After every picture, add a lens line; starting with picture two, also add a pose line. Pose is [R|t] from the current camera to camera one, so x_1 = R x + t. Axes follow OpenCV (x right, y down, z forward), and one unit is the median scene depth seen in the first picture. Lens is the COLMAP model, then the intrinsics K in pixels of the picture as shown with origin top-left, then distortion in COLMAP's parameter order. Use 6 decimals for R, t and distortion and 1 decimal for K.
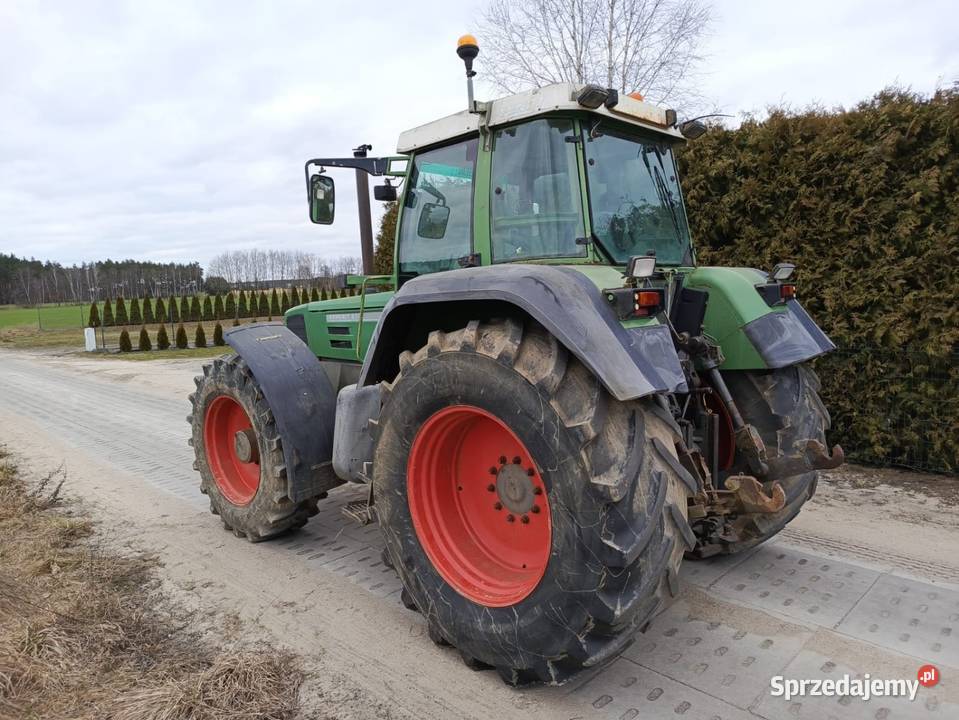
lens RADIAL K [[659.8, 0, 477.6], [0, 659.8, 361.4], [0, 0, 1]] dist [0.063177, -0.069176]
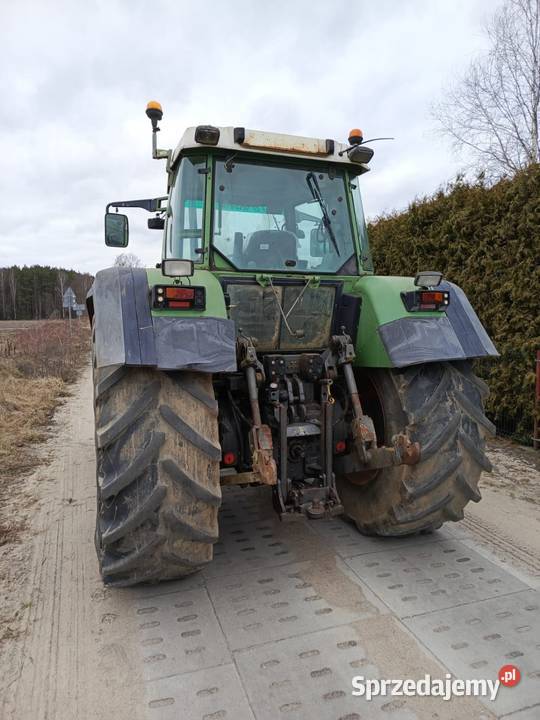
lens RADIAL K [[495.3, 0, 270.0], [0, 495.3, 360.0], [0, 0, 1]] dist [0.063177, -0.069176]
pose [[0.898344, 0.070131, -0.433659, 0.600547], [-0.074236, 0.997213, 0.007485, 0.007063], [0.432976, 0.025469, 0.901046, 0.178145]]
